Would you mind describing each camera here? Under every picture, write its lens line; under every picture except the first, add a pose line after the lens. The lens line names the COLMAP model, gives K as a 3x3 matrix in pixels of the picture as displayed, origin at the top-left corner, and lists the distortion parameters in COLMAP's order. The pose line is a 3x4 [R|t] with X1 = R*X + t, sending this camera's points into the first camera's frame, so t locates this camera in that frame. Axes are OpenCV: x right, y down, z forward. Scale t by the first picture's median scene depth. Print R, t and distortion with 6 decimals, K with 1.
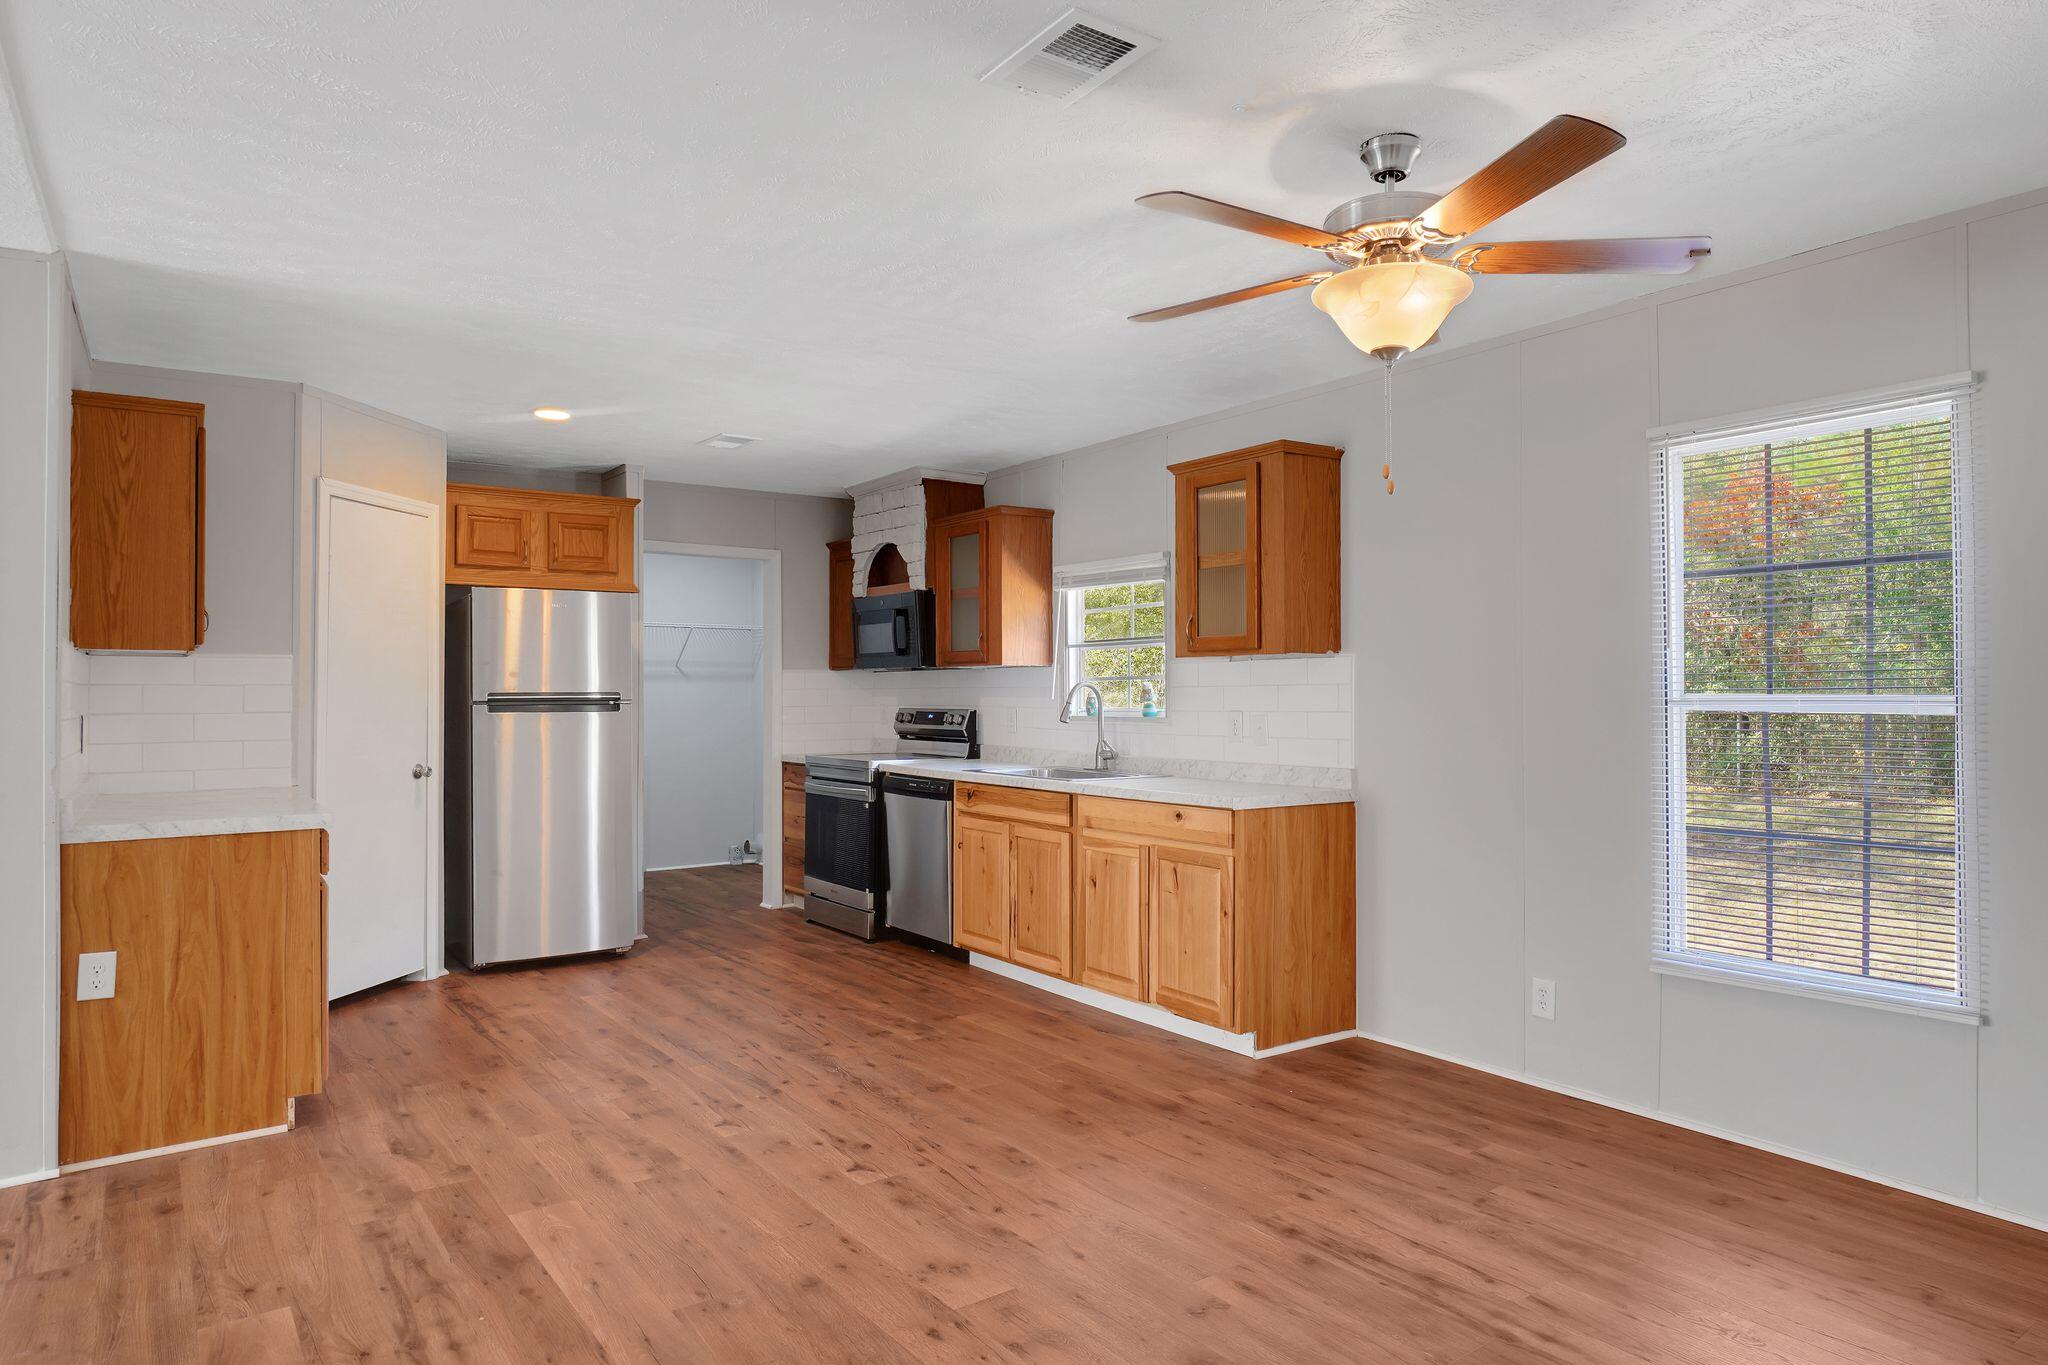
lens RADIAL K [[1246.0, 0, 1024.0], [0, 1246.0, 682.5], [0, 0, 1]] dist [-0.029653, 0.026529]
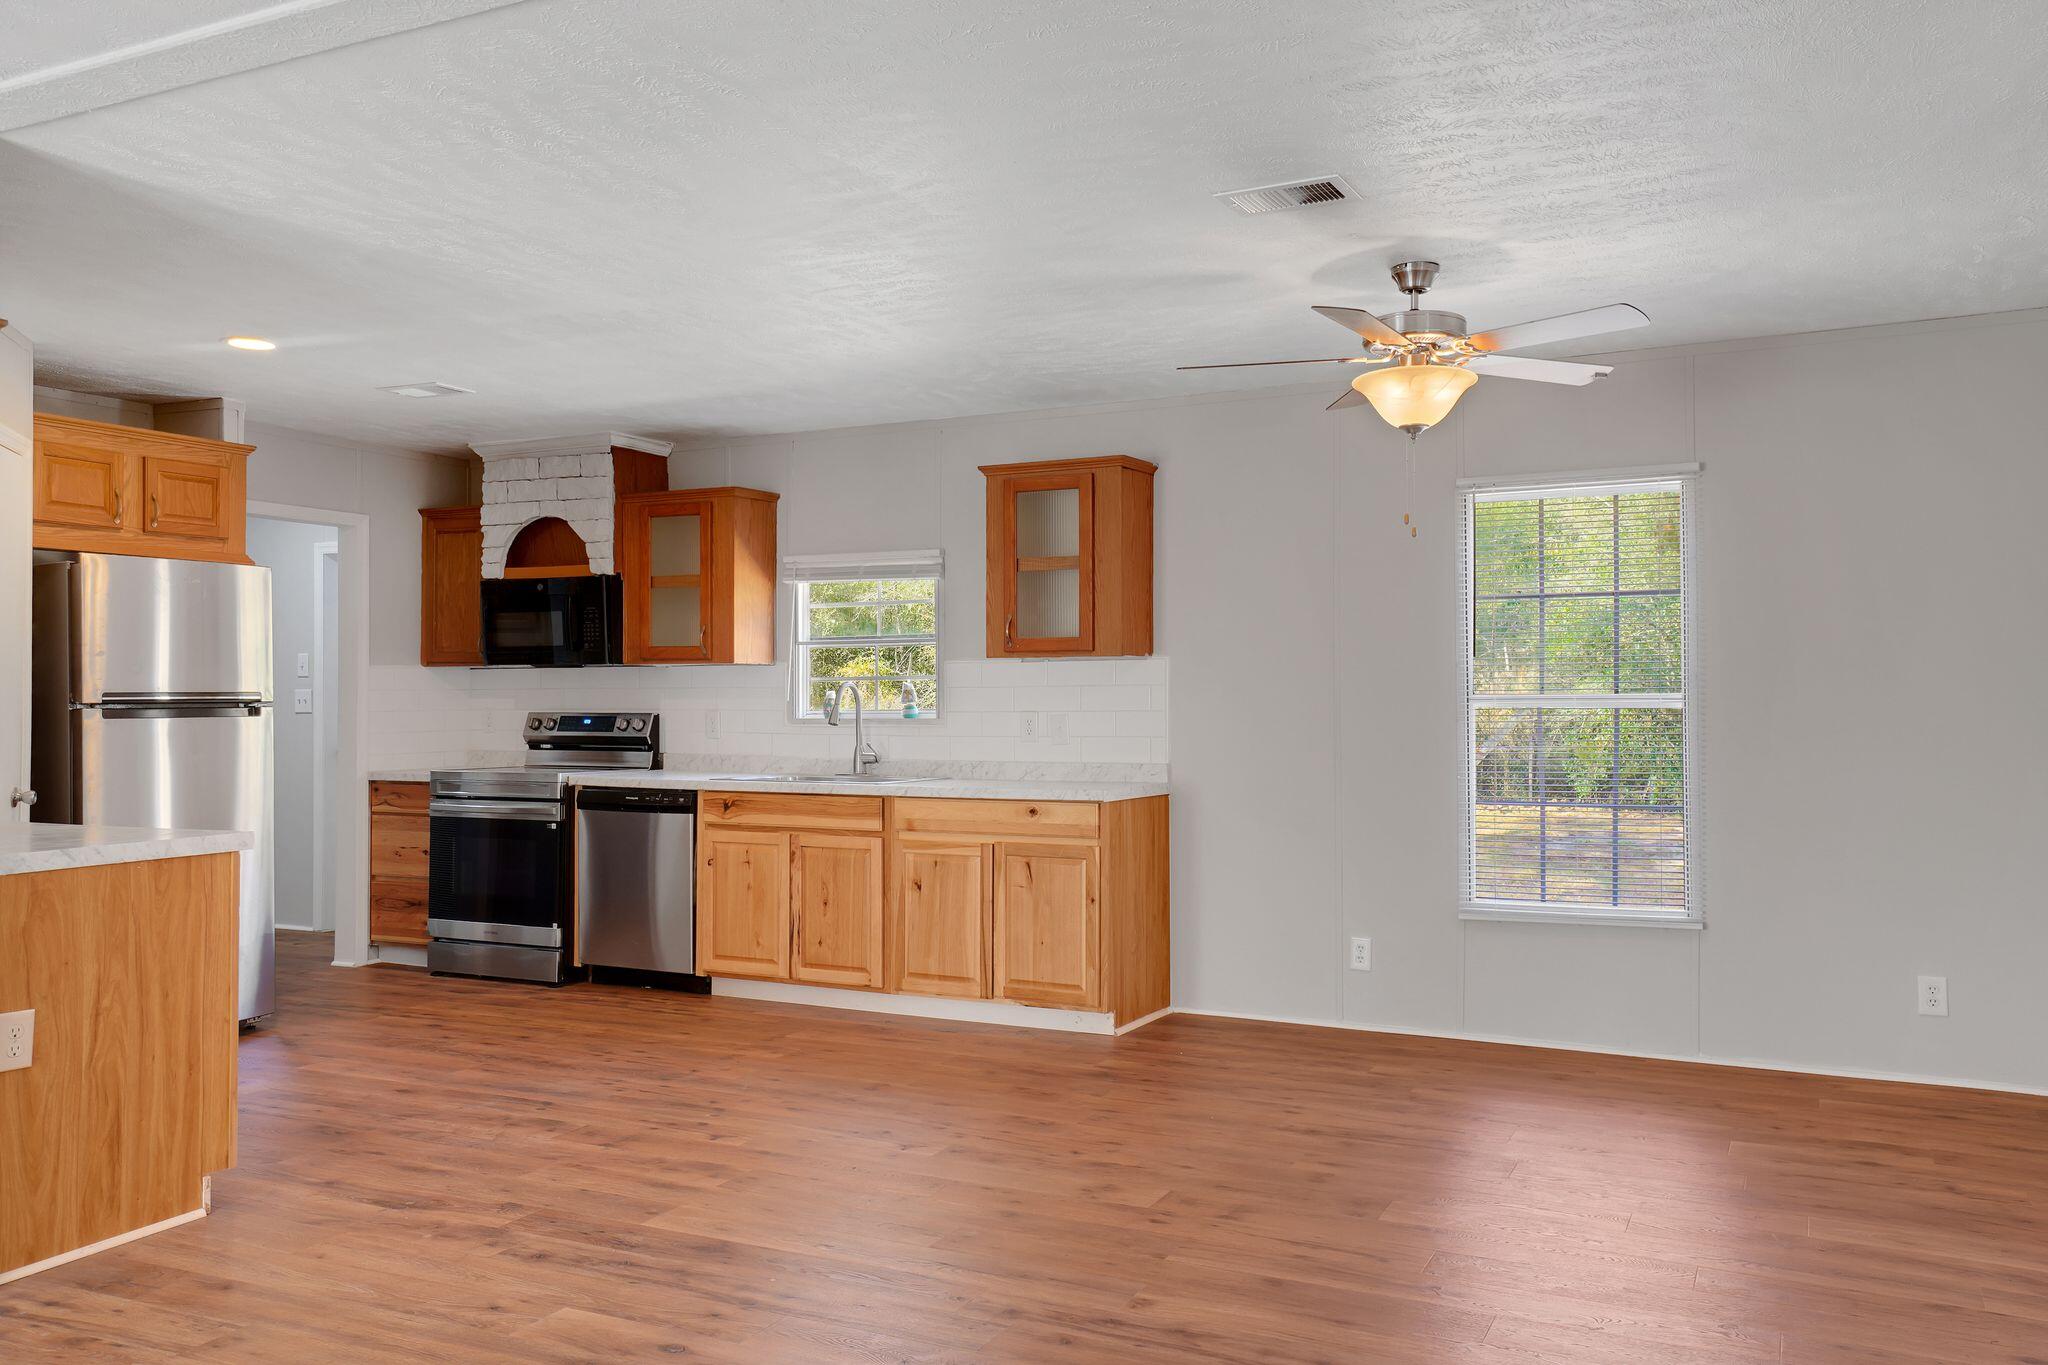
lens RADIAL K [[1603.0, 0, 1024.0], [0, 1603.0, 682.5], [0, 0, 1]] dist [0.024429, 0.011766]
pose [[0.889483, 0.005054, 0.456940, -0.481229], [-0.004316, 0.999987, -0.002659, 0.003161], [-0.456947, 0.000393, 0.889494, -0.177748]]
